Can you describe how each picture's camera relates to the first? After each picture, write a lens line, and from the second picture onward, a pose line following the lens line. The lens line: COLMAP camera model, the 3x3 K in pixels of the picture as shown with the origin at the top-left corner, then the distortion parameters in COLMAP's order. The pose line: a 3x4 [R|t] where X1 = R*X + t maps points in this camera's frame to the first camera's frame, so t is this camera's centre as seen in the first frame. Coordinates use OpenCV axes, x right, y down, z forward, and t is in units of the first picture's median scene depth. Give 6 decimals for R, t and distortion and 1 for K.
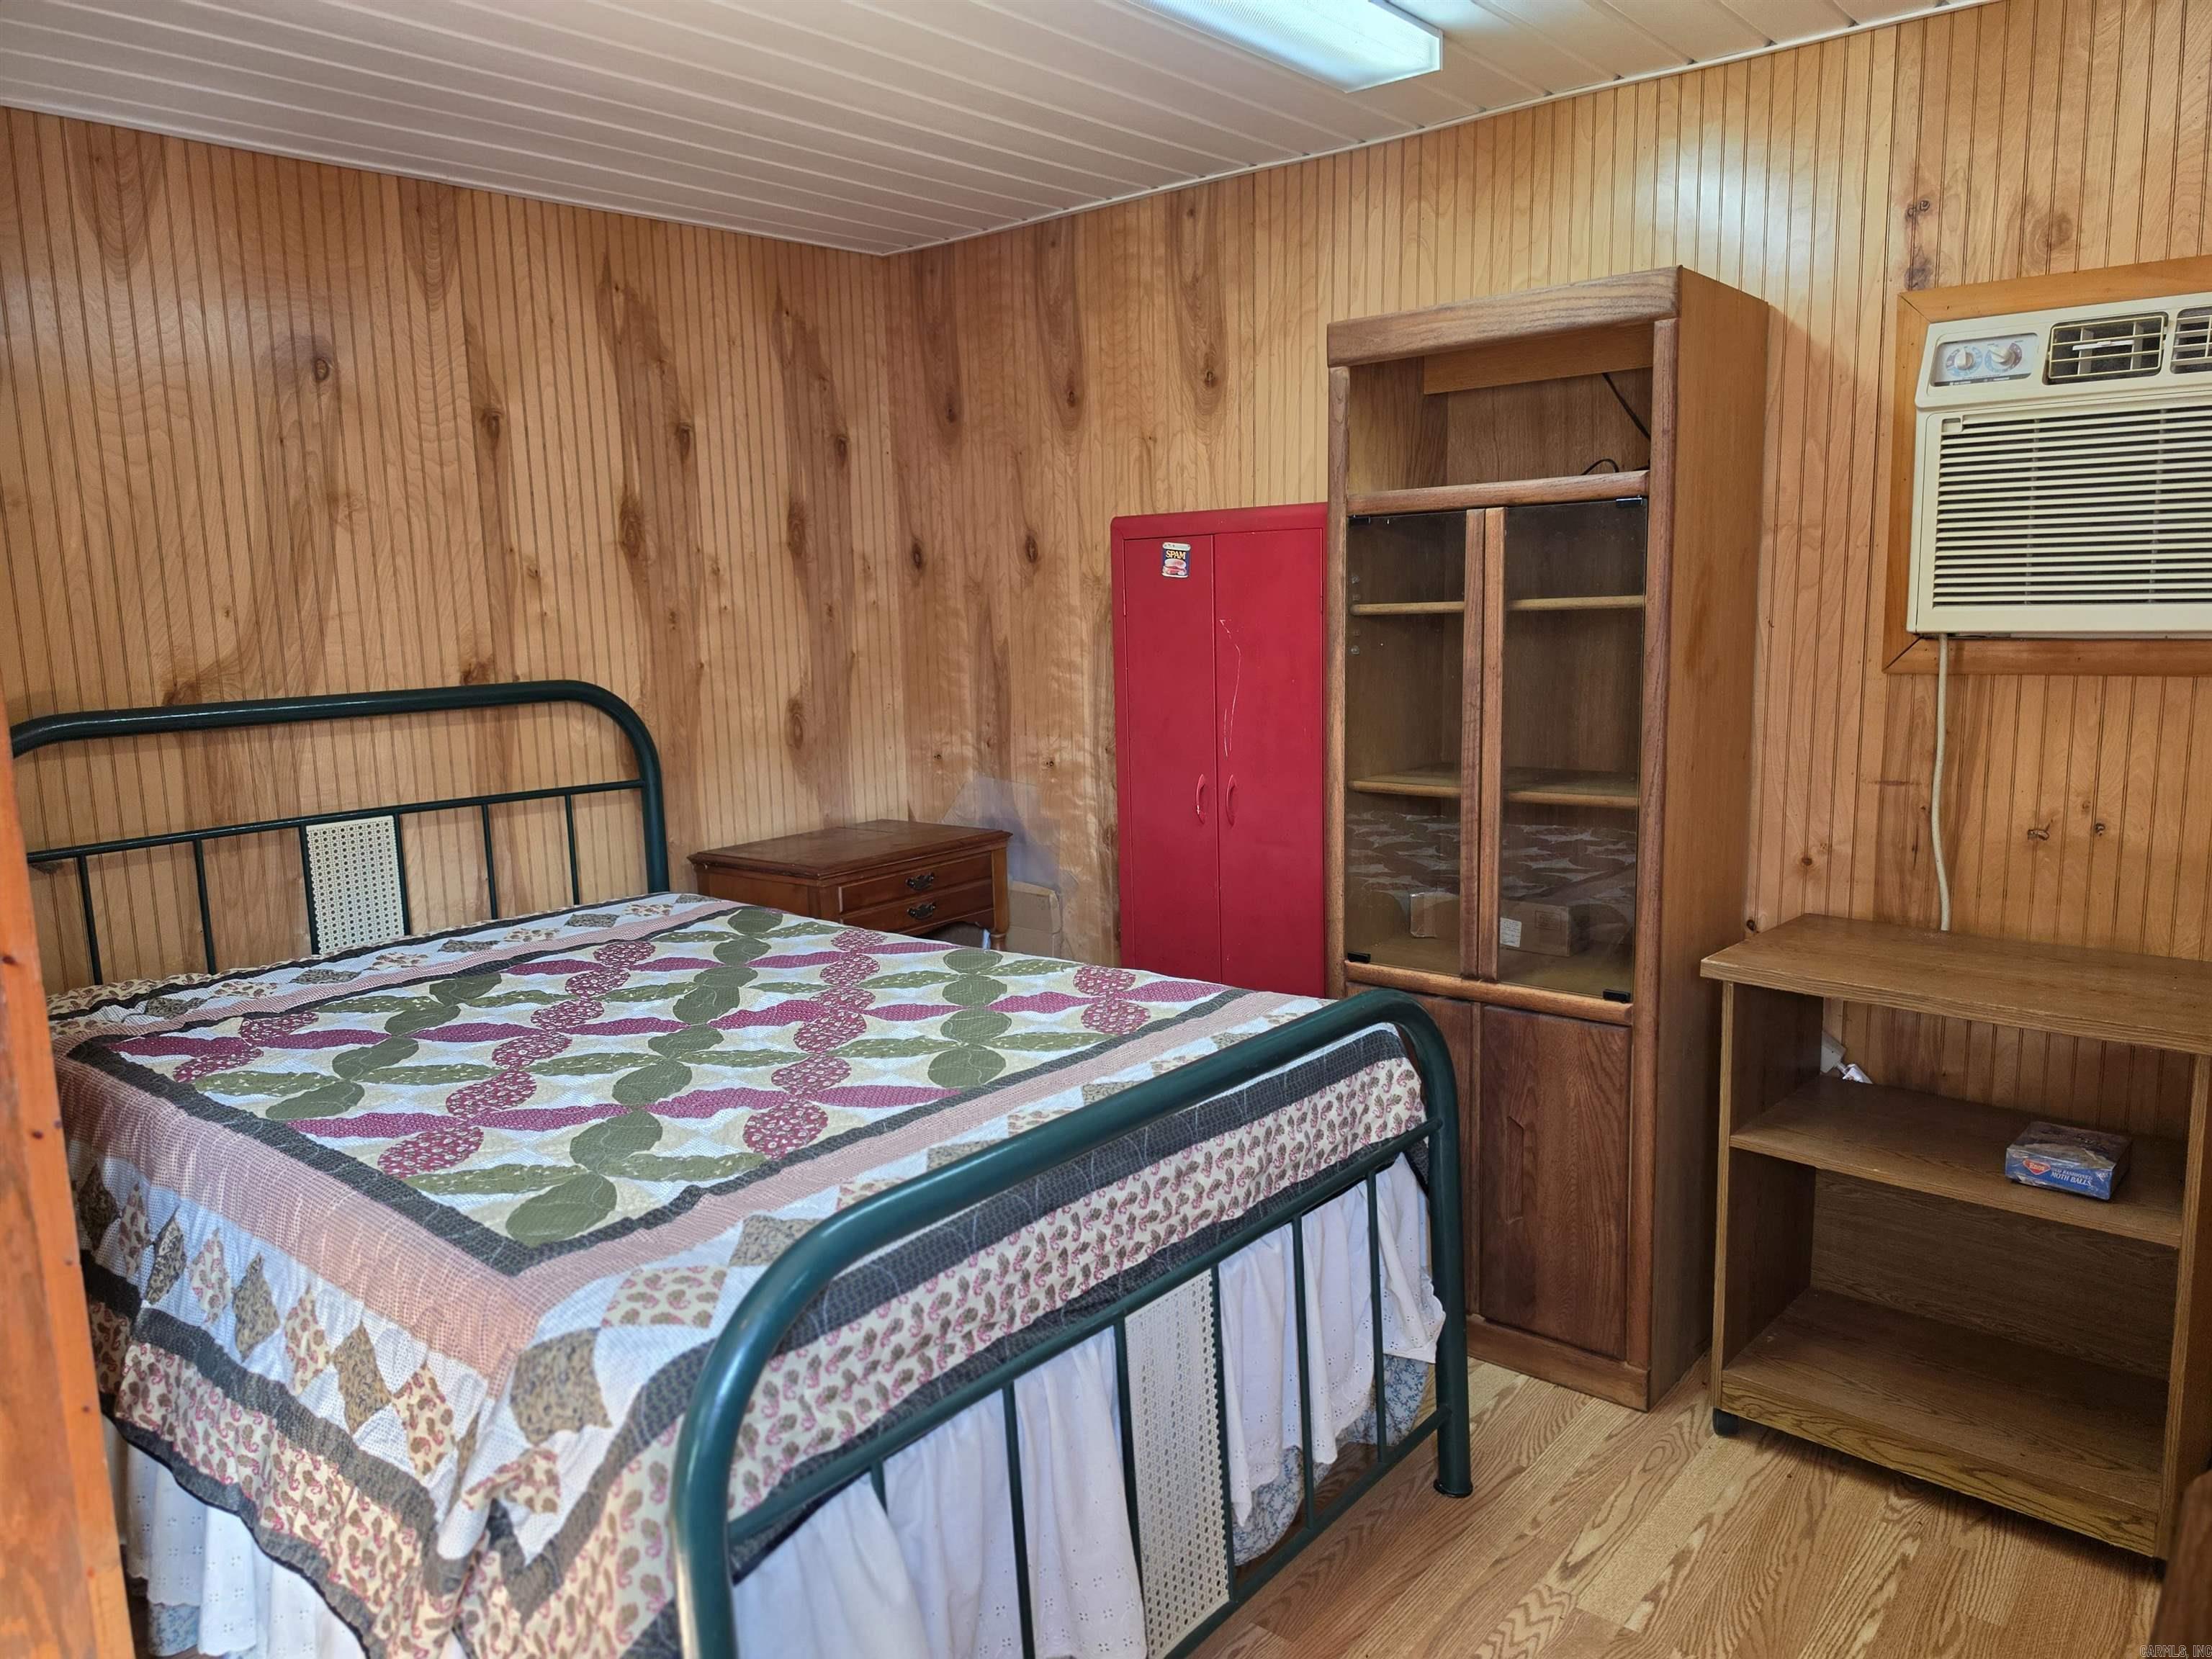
lens RADIAL K [[1597.7, 0, 1039.8], [0, 1597.7, 846.5], [0, 0, 1]] dist [0.051423, -0.071934]
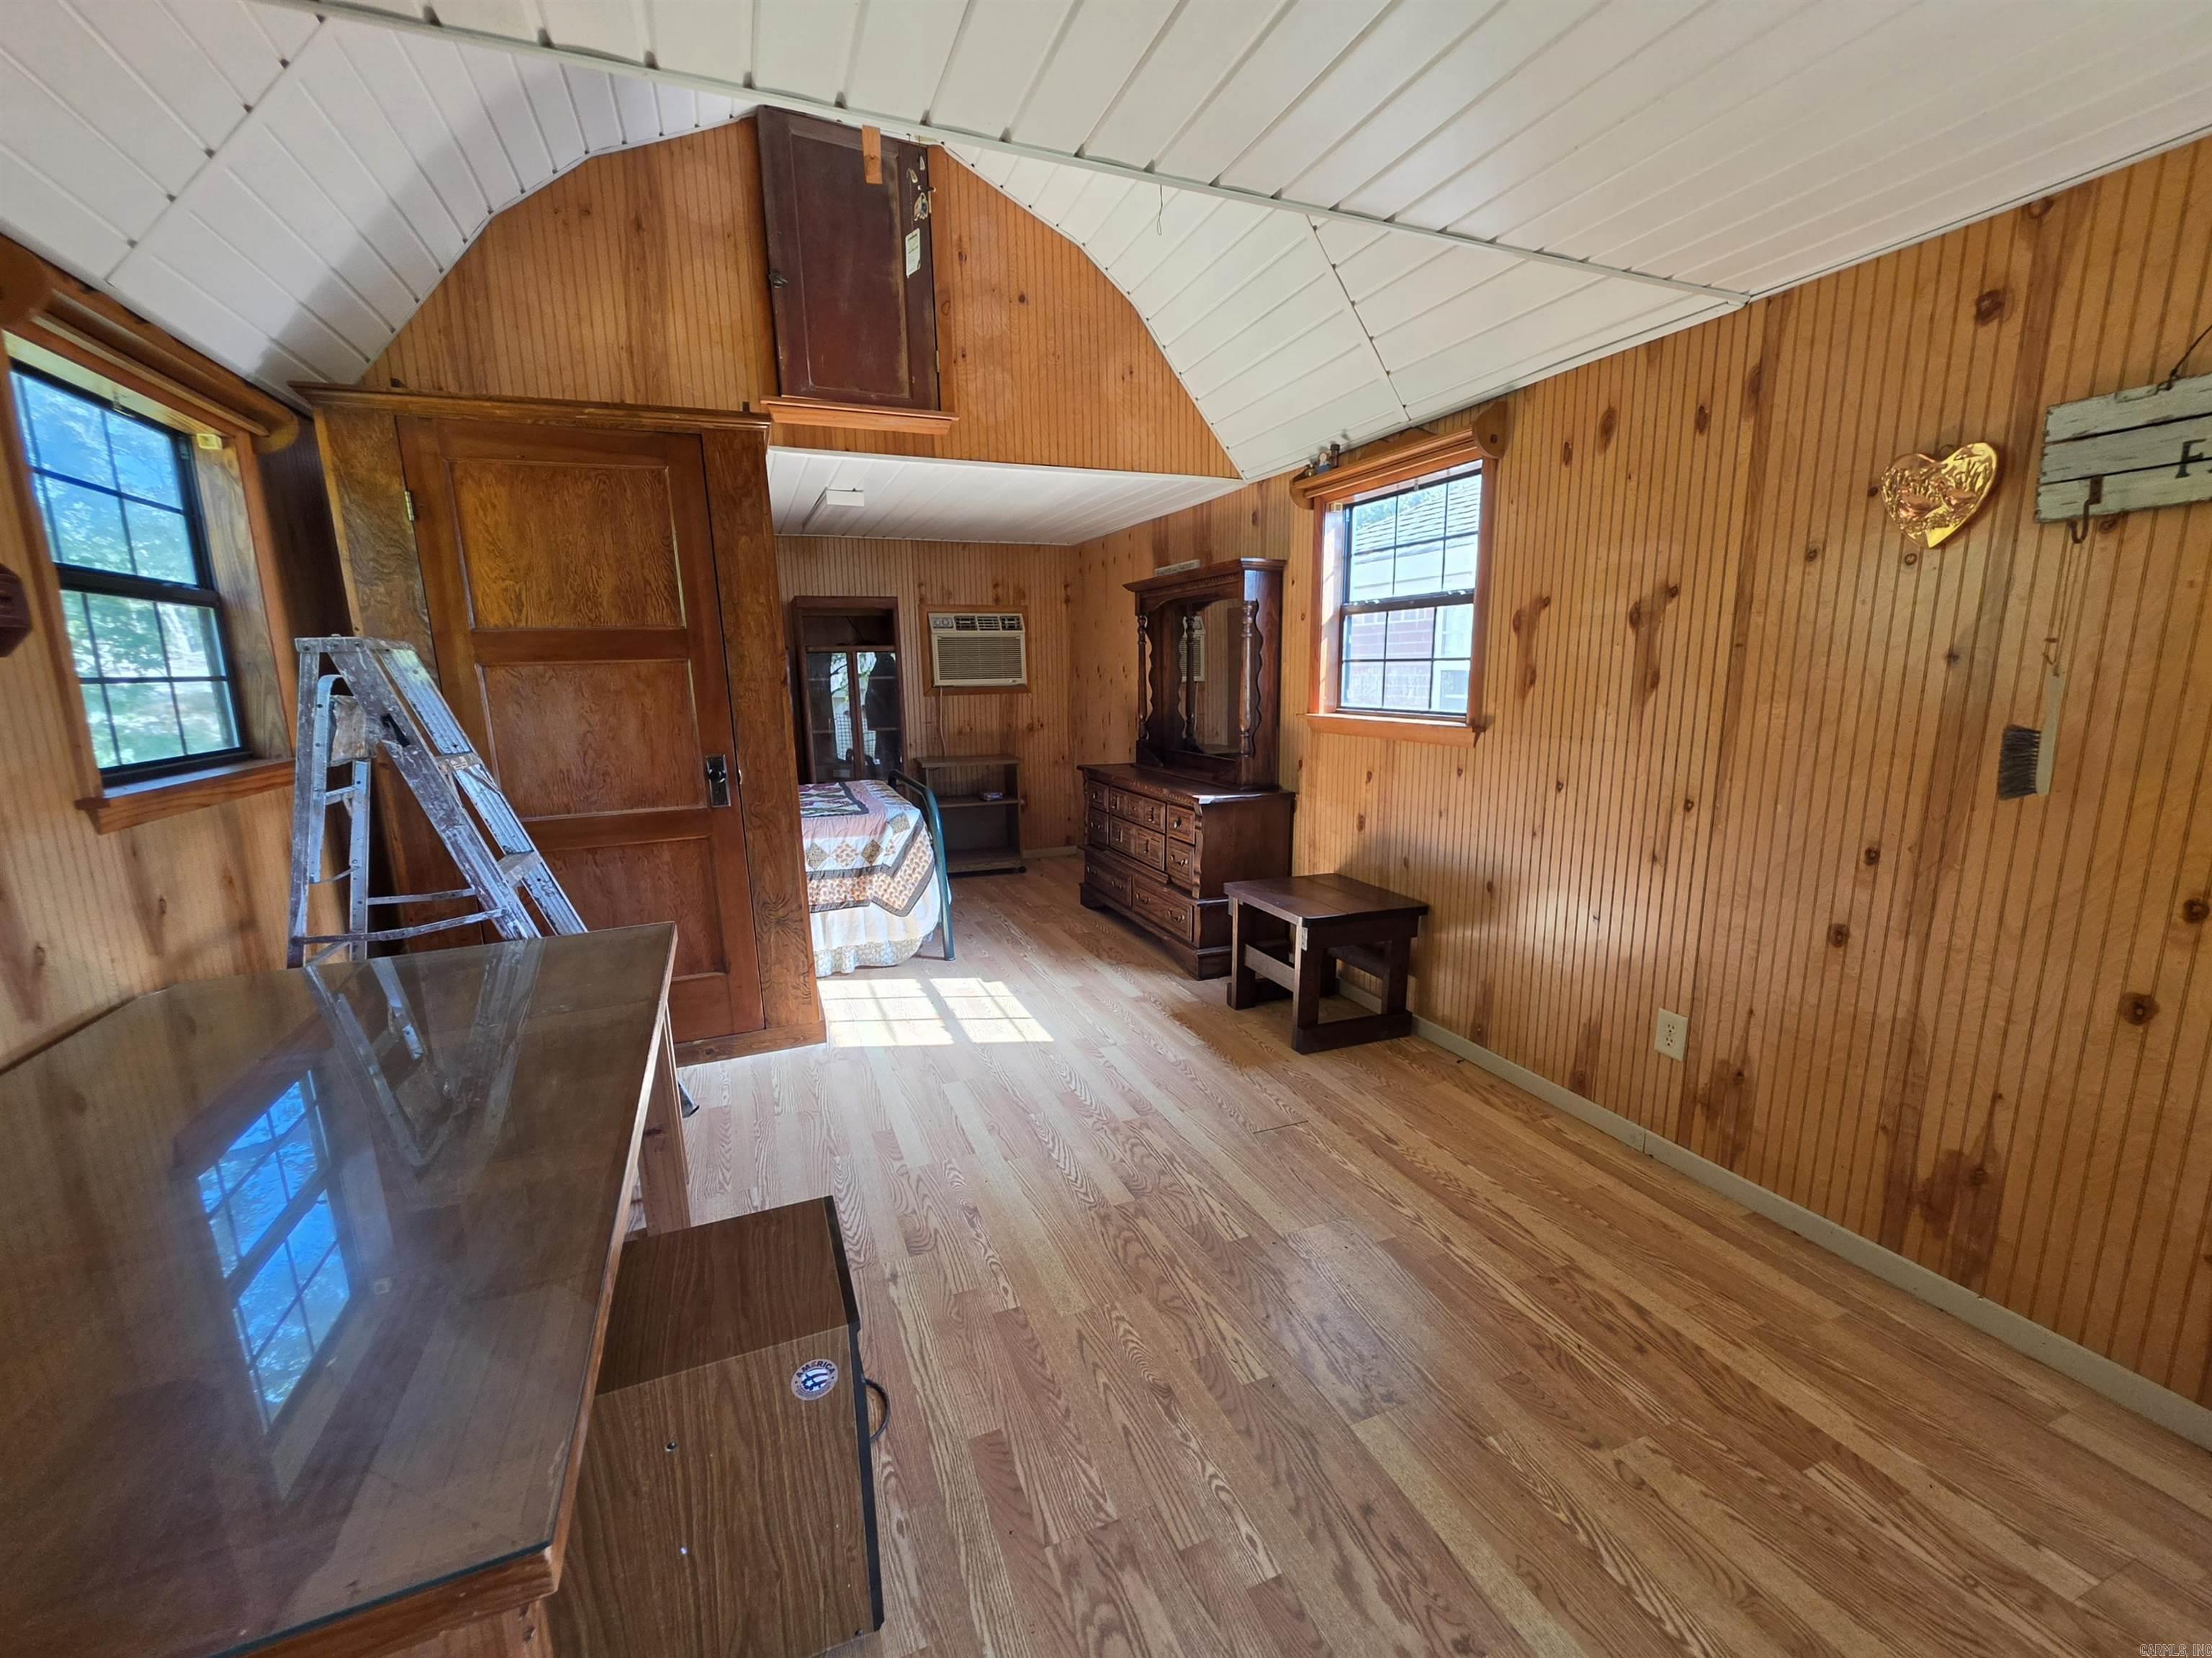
lens RADIAL K [[904.1, 0, 1104.2], [0, 904.1, 856.3], [0, 0, 1]] dist [-0.006572, 0.001594]
pose [[0.463589, -0.162958, 0.870936, -1.315320], [0.141025, 0.983982, 0.109044, 0.106518], [-0.874755, 0.072272, 0.479145, -0.471445]]
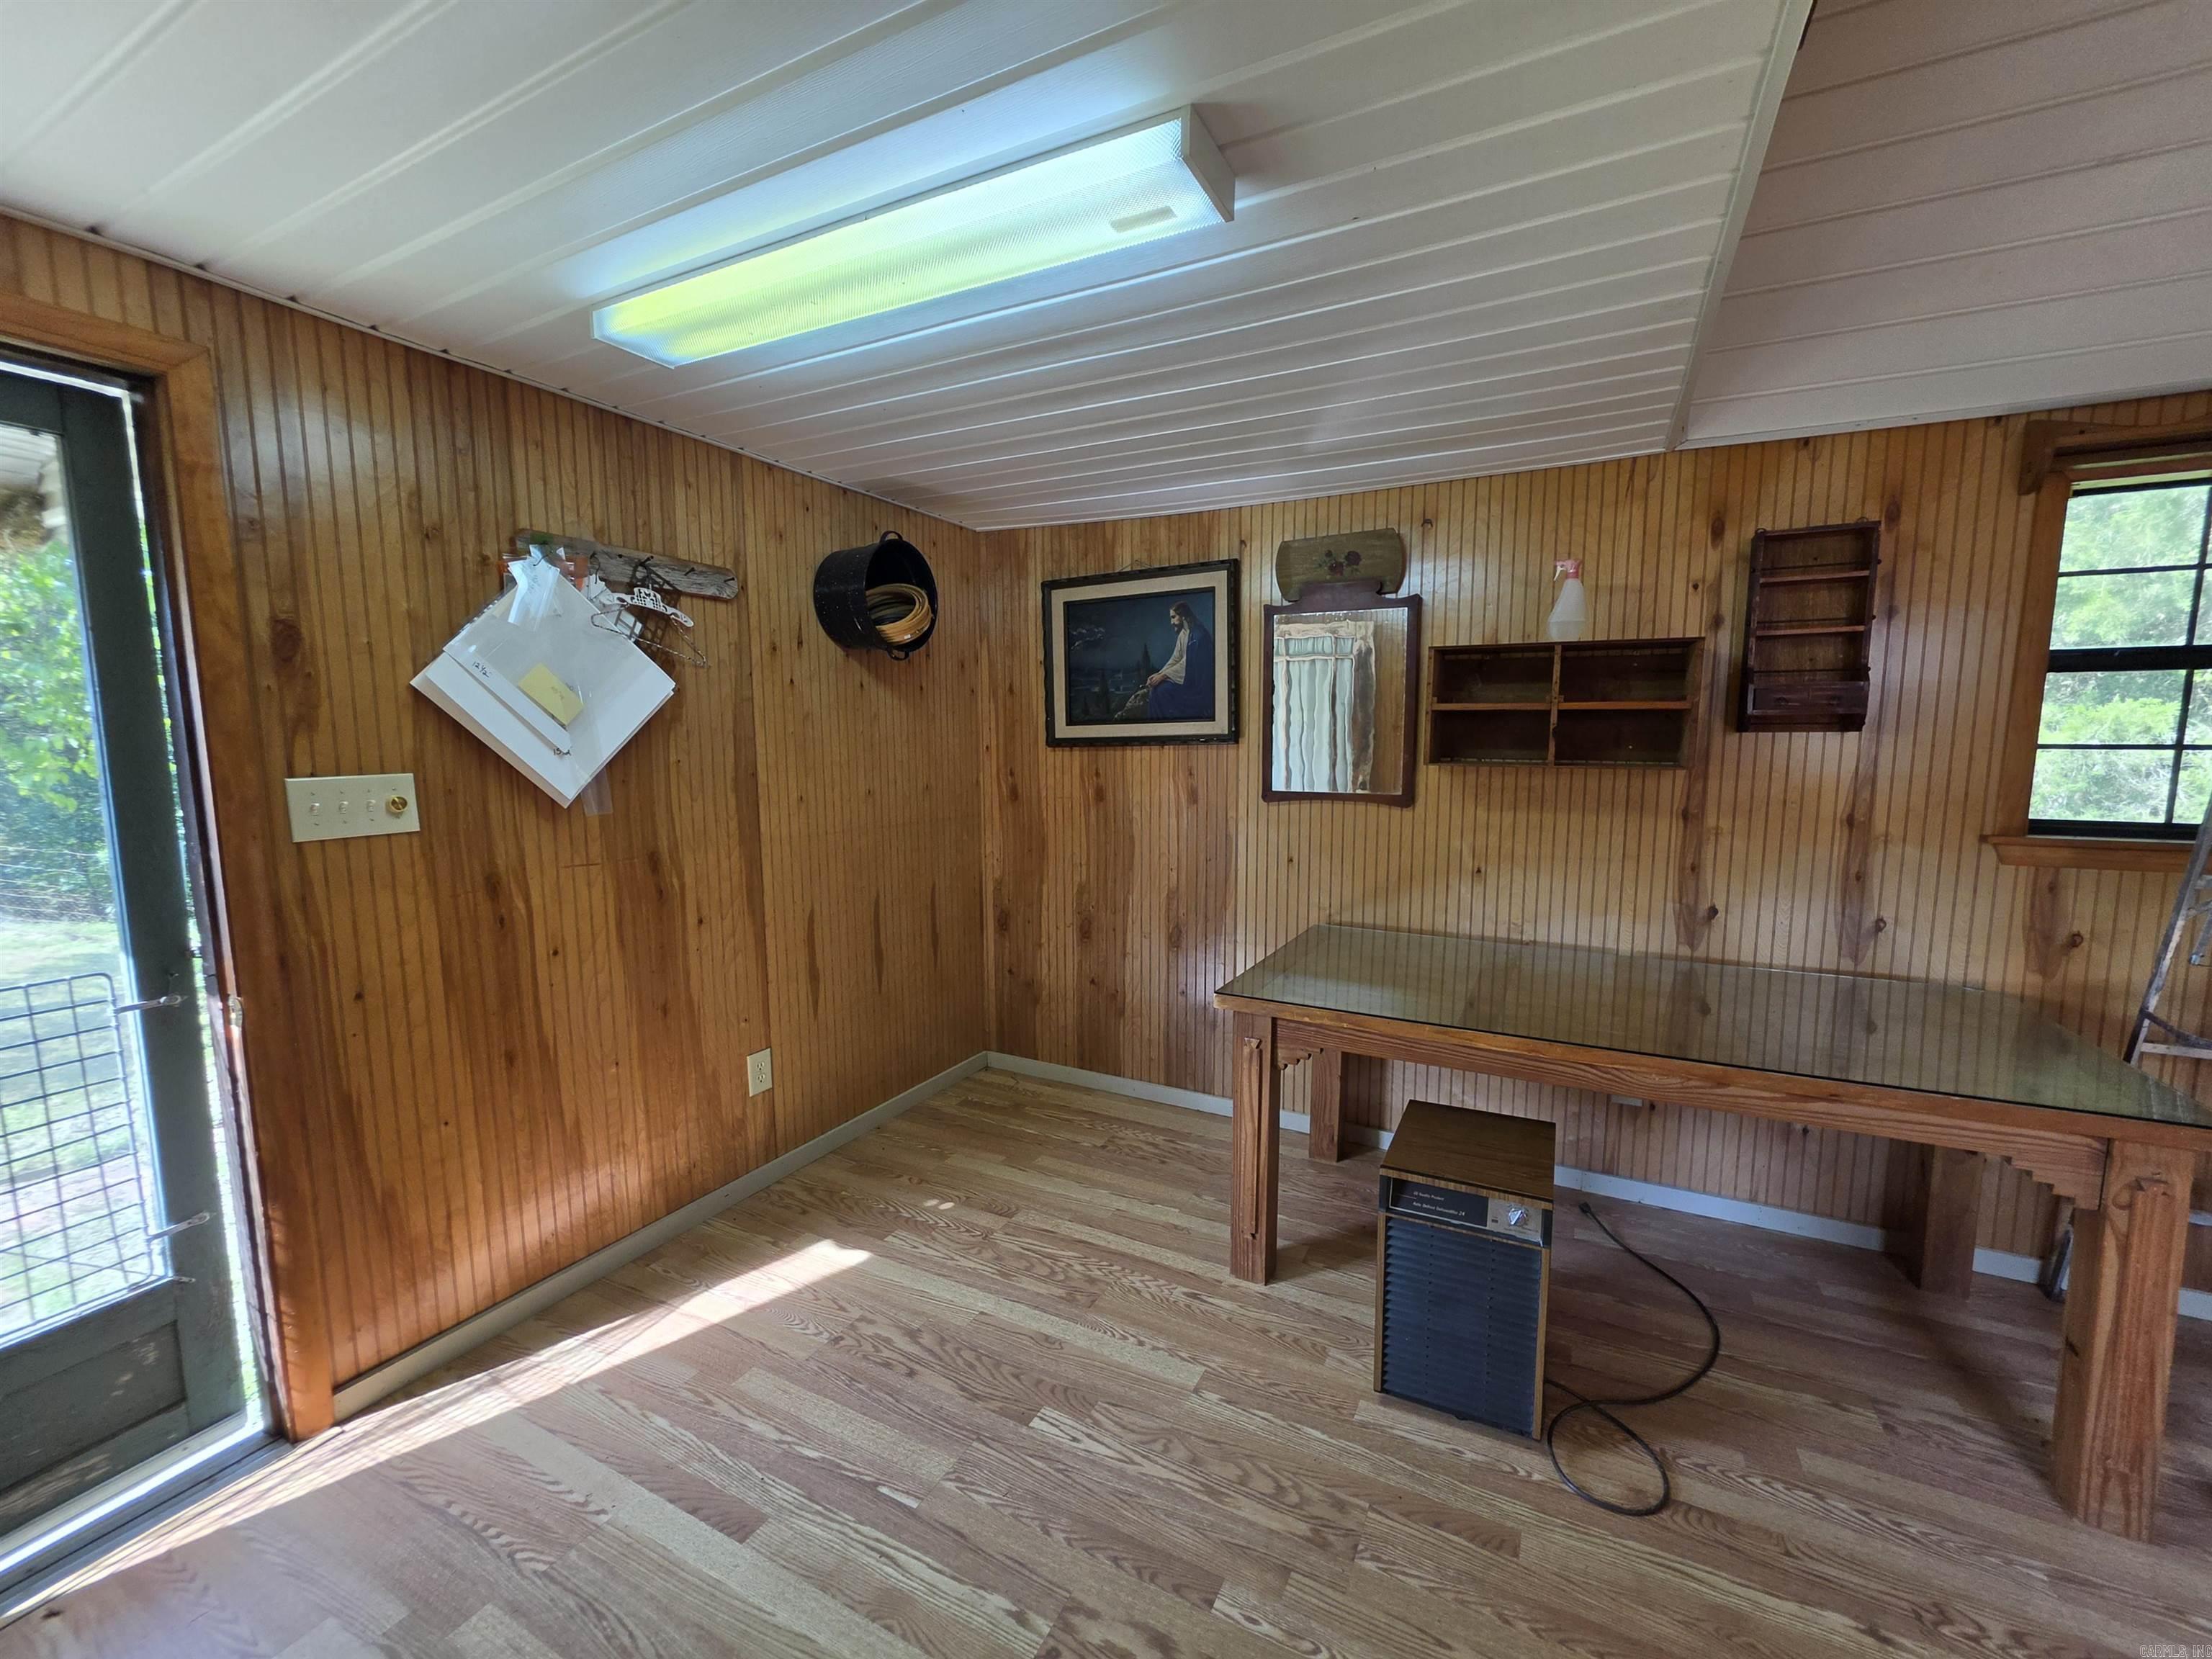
lens RADIAL K [[904.1, 0, 1114.4], [0, 904.1, 846.4], [0, 0, 1]] dist [-0.006572, 0.001594]
pose [[0.222068, 0.150388, -0.963364, -0.447430], [-0.164509, 0.979648, 0.115008, 0.082950], [0.961053, 0.132943, 0.242288, -0.529807]]
